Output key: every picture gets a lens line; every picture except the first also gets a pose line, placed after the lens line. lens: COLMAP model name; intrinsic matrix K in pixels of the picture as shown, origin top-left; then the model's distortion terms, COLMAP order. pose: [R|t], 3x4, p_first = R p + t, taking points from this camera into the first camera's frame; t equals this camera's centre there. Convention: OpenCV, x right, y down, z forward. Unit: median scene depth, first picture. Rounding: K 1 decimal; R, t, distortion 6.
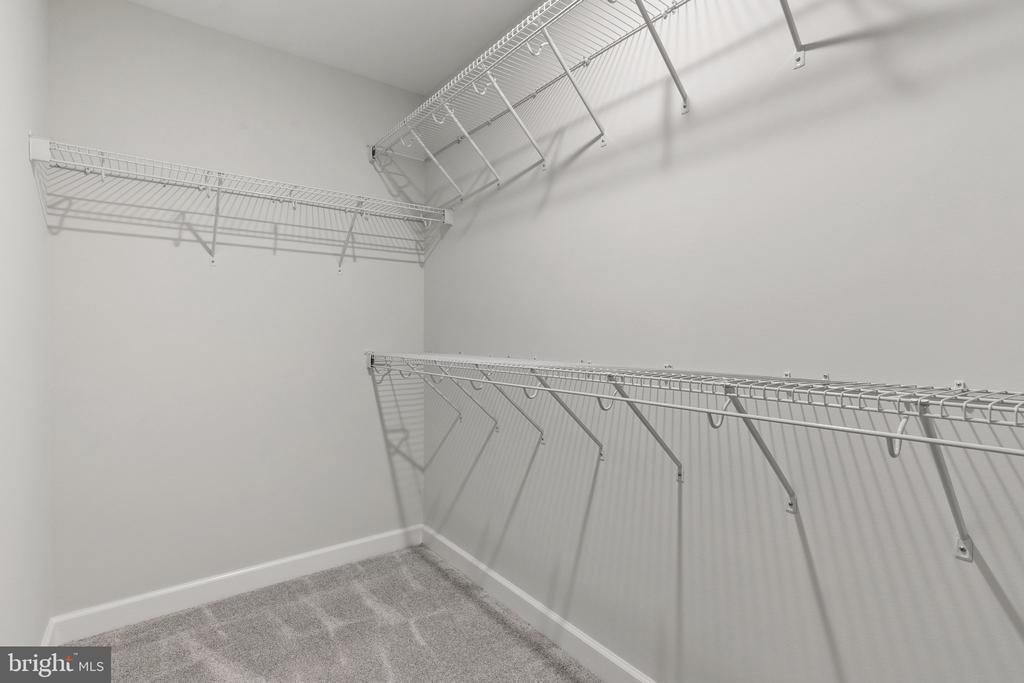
lens RADIAL K [[490.2, 0, 512.0], [0, 490.2, 341.5], [0, 0, 1]] dist [0.000166, 0.000157]
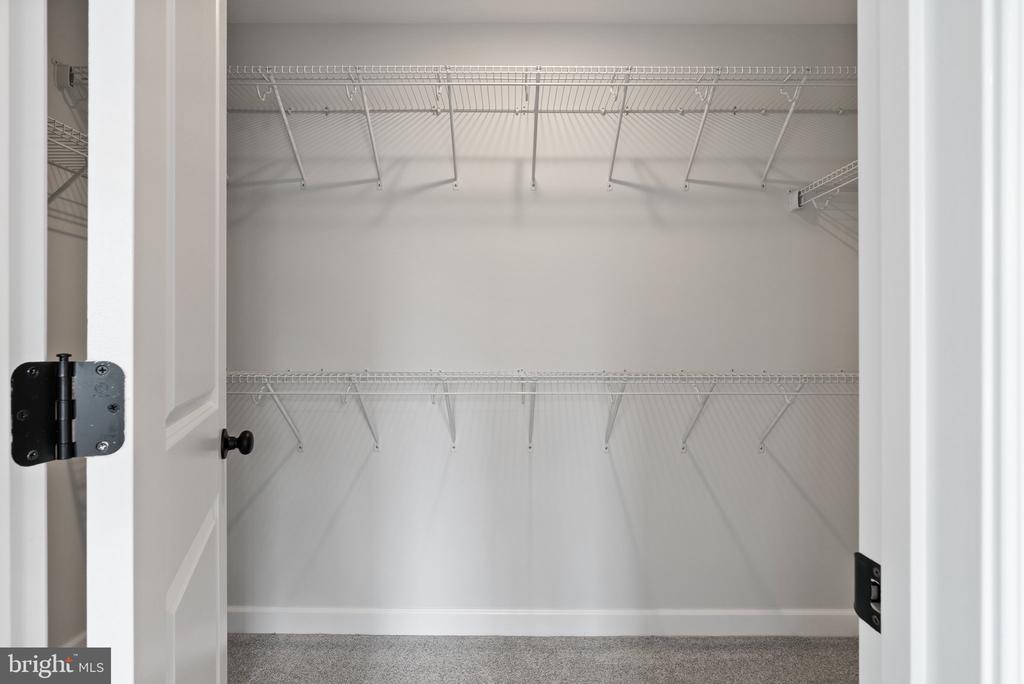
lens RADIAL K [[306.2, 0, 511.6], [0, 306.2, 346.9], [0, 0, 1]] dist [-0.000090, -0.000008]
pose [[0.600381, 0.000118, 0.799714, -0.342028], [0.010243, 0.999917, -0.007838, -0.006473], [-0.799648, 0.012898, 0.600330, 0.461169]]
